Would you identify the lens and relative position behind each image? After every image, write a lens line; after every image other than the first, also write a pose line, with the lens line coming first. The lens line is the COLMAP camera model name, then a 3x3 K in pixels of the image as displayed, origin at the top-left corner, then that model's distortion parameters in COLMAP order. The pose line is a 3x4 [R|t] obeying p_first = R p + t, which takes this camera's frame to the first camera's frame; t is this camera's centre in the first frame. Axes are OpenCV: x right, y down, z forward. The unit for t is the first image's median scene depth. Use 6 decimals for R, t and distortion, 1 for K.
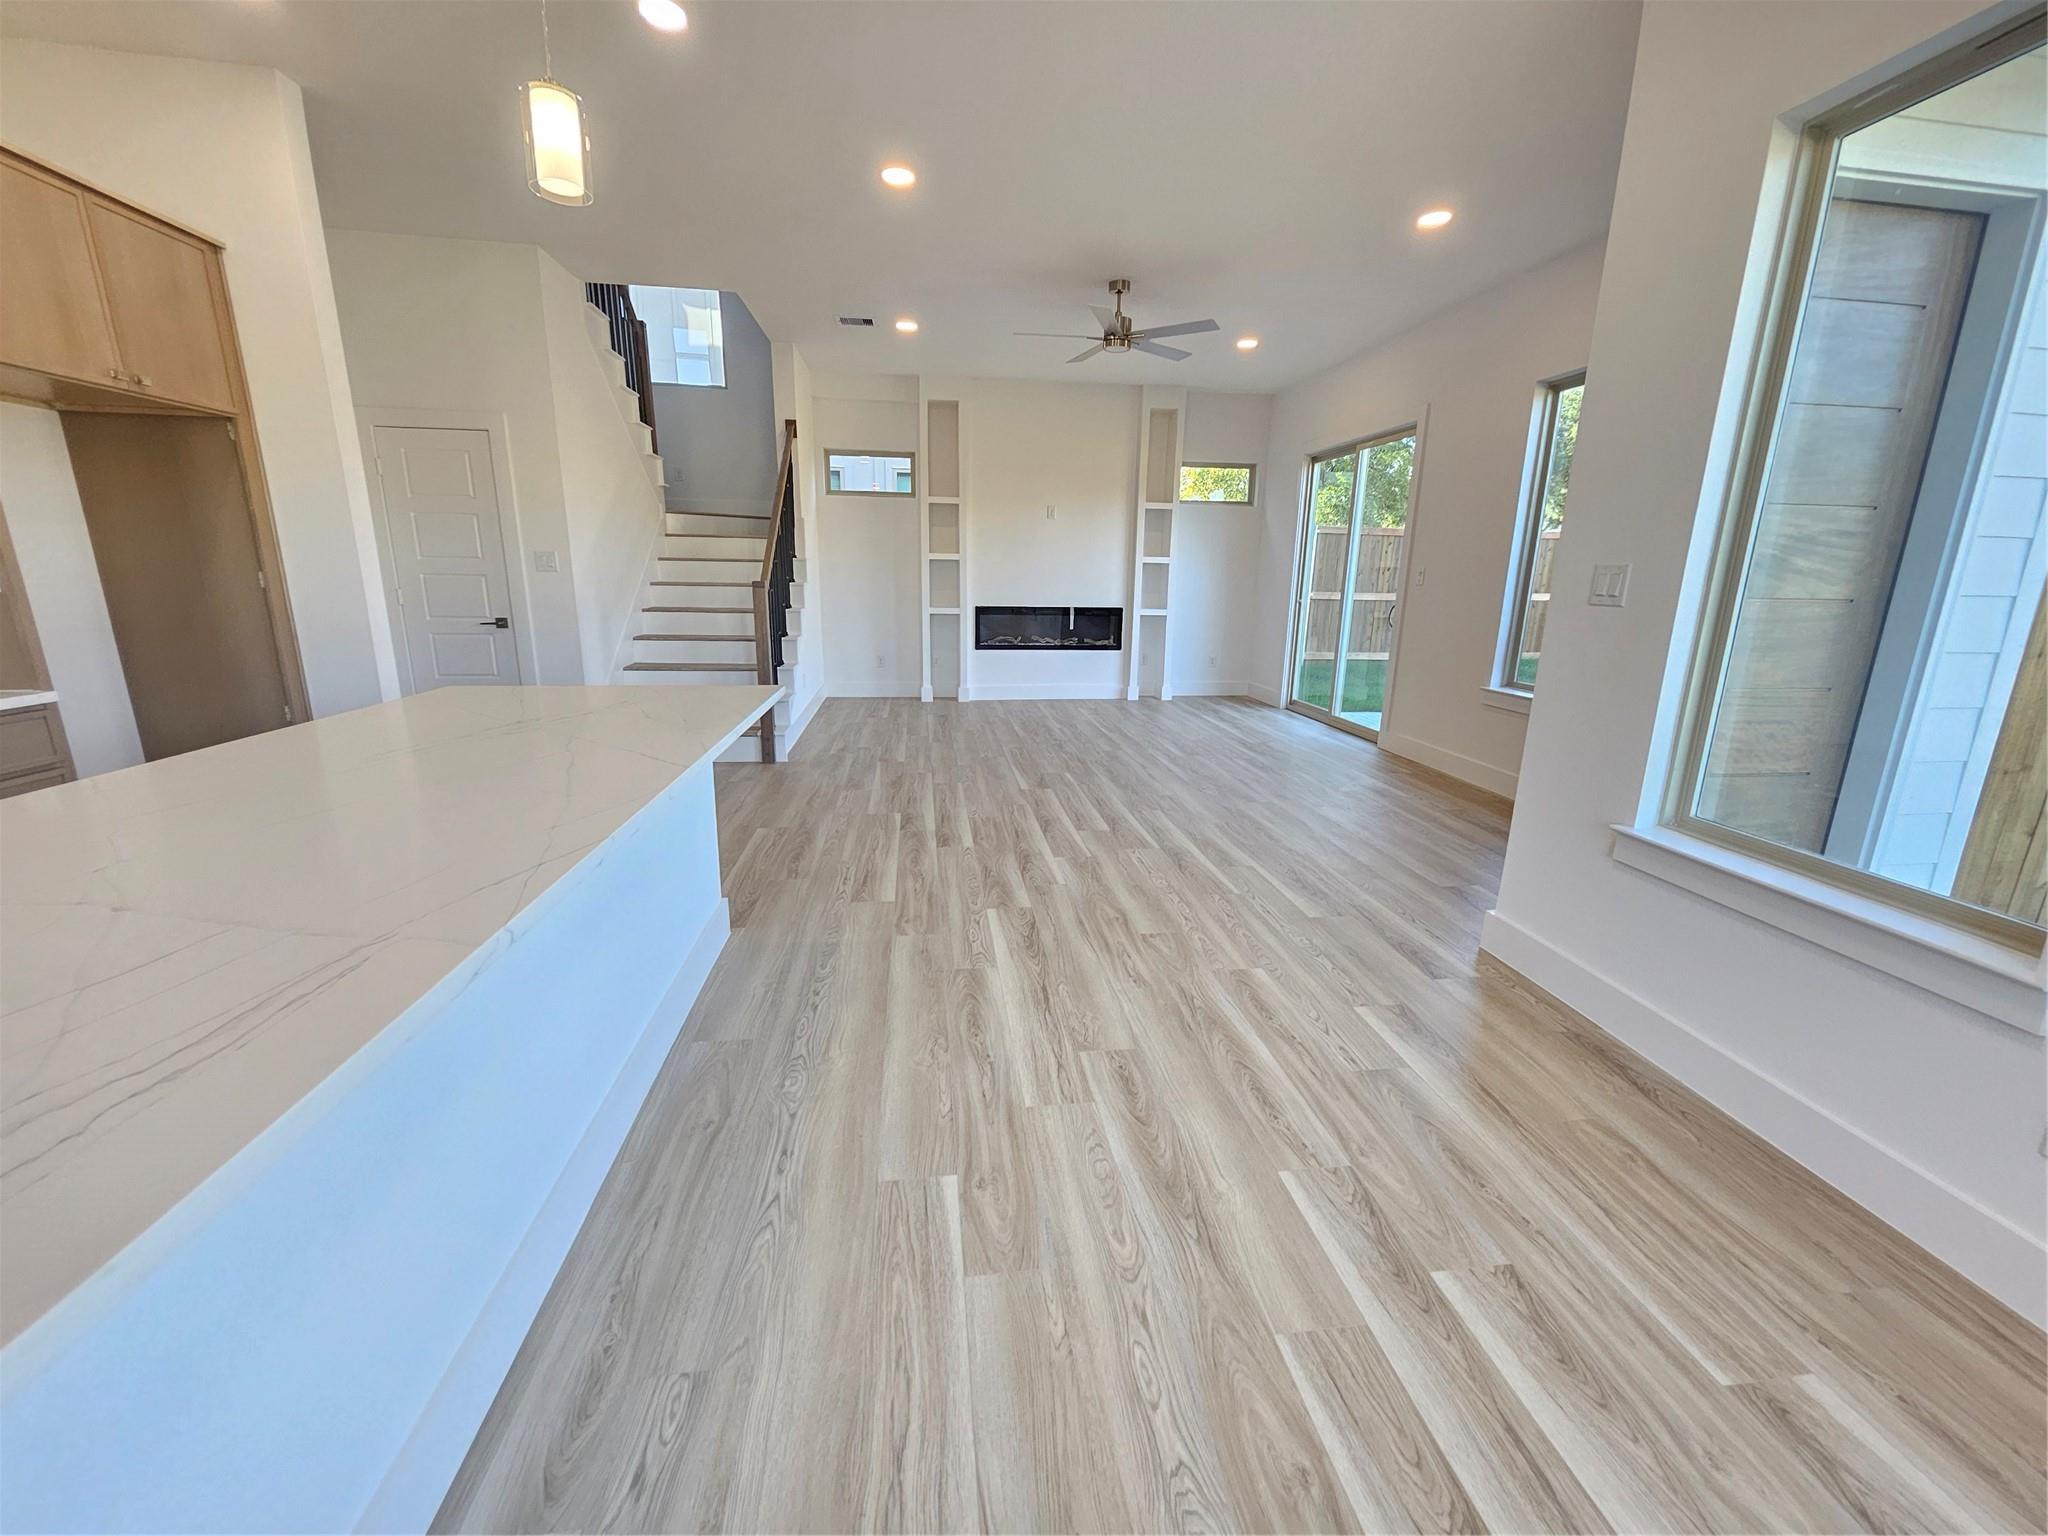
lens RADIAL K [[817.5, 0, 1033.0], [0, 817.5, 770.6], [0, 0, 1]] dist [0.015785, -0.000986]
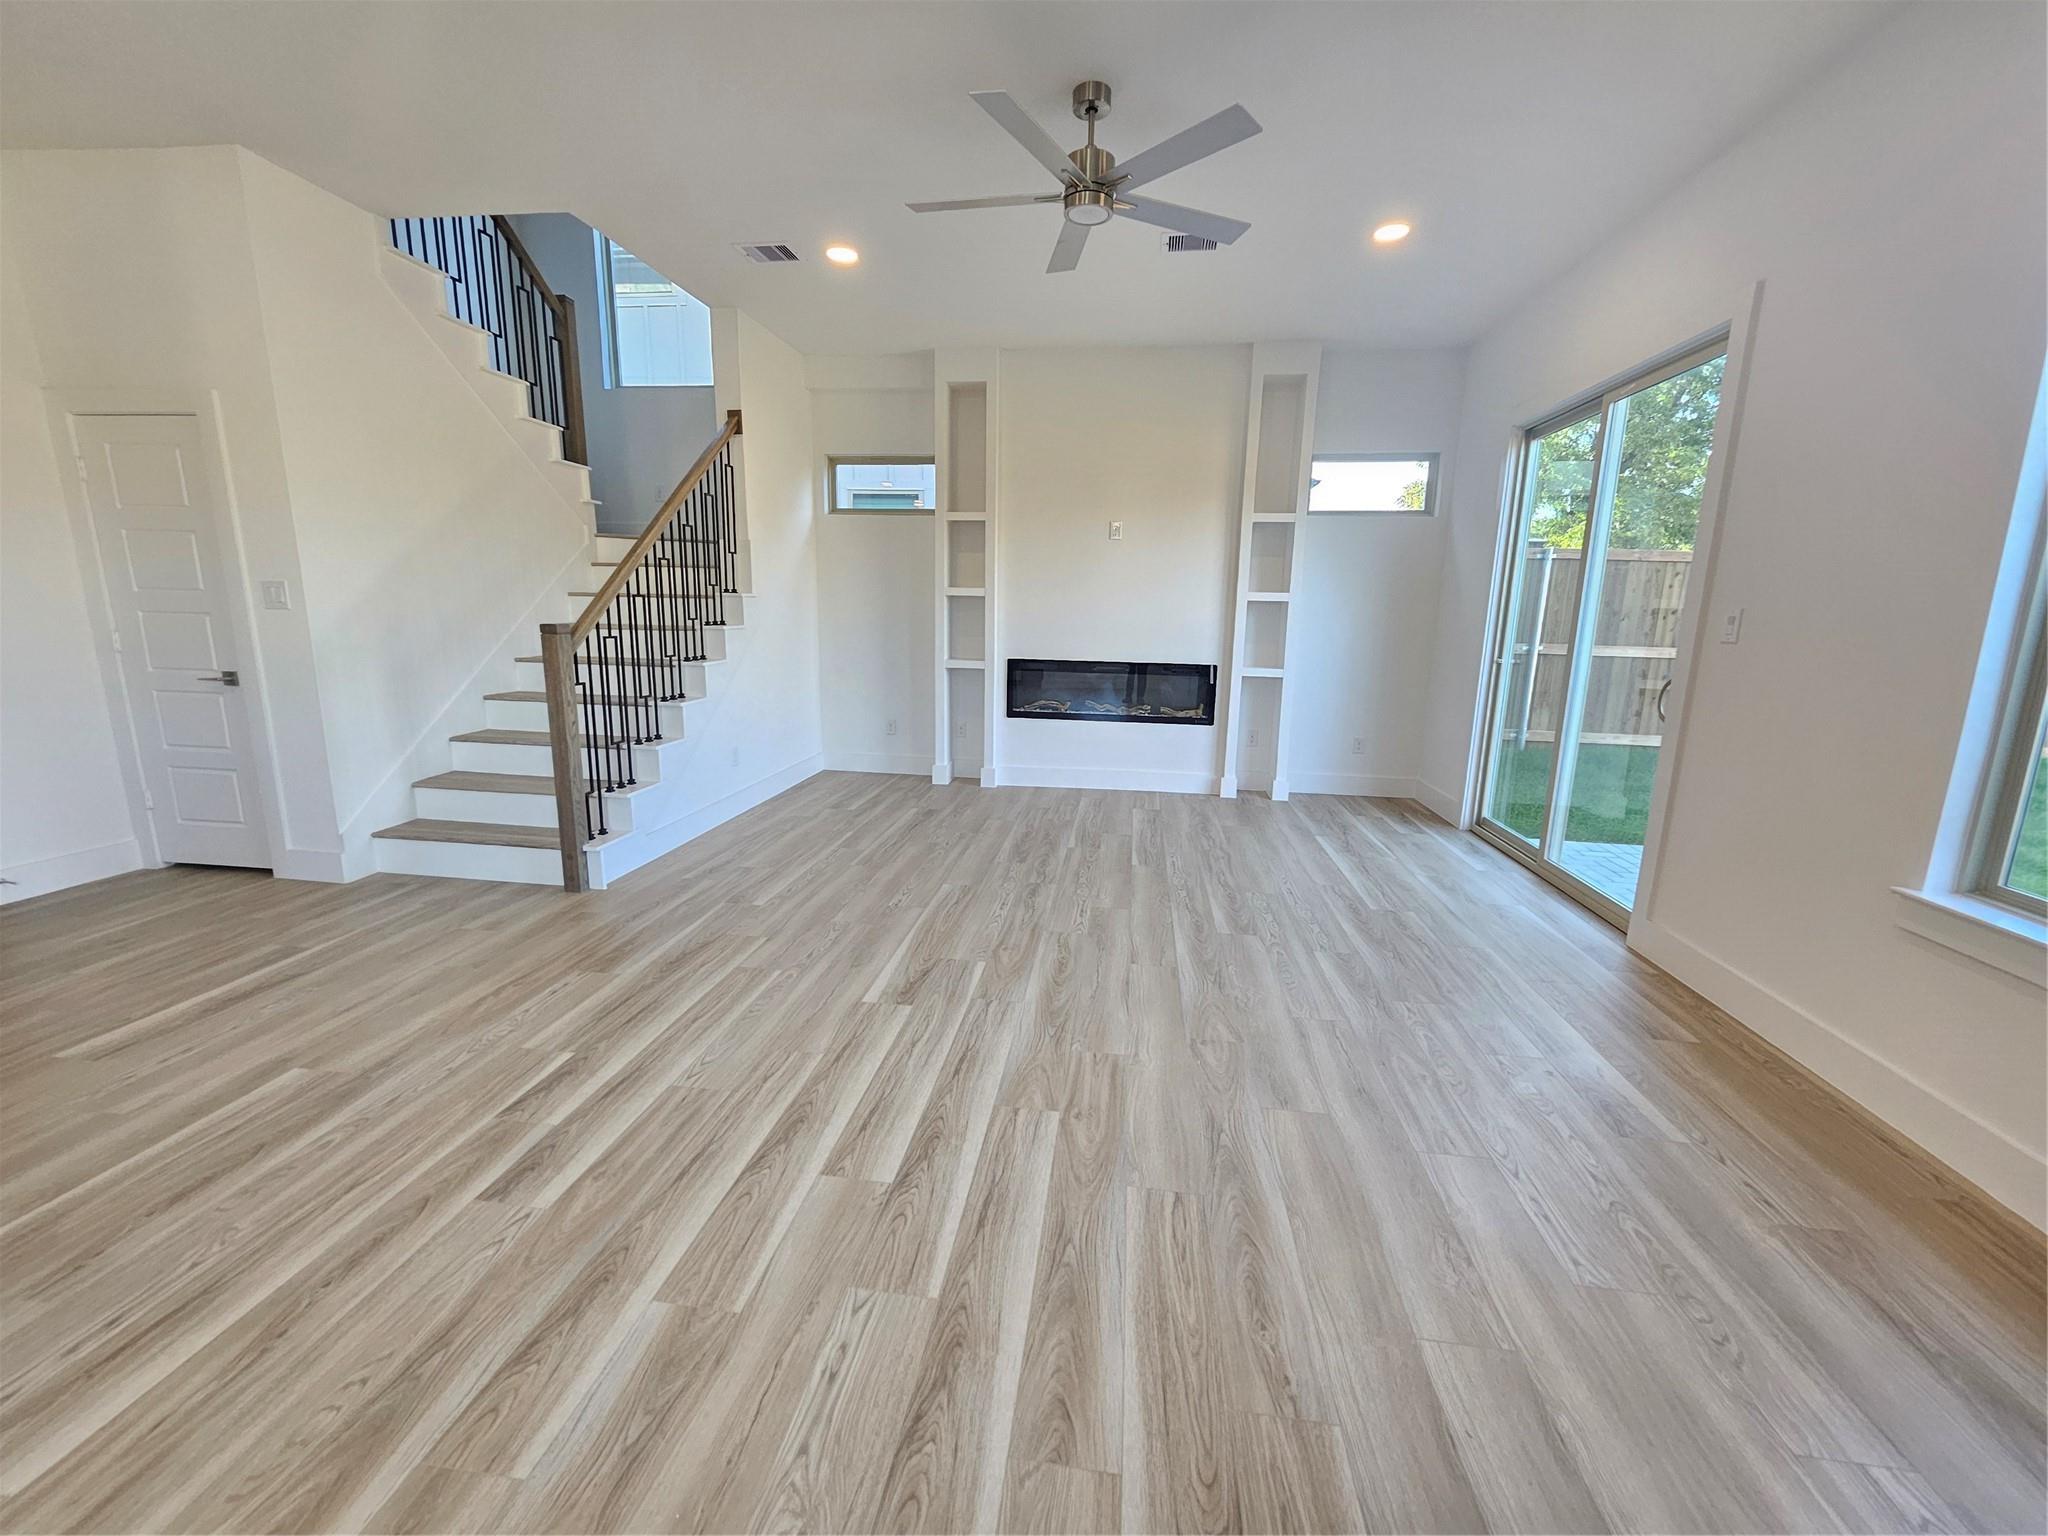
lens RADIAL K [[817.5, 0, 1027.3], [0, 817.5, 762.8], [0, 0, 1]] dist [0.015785, -0.000986]
pose [[0.964453, 0.051192, -0.259247, 0.139732], [-0.066709, 0.996447, -0.051409, -0.069977], [0.255694, 0.066876, 0.964442, 0.297052]]
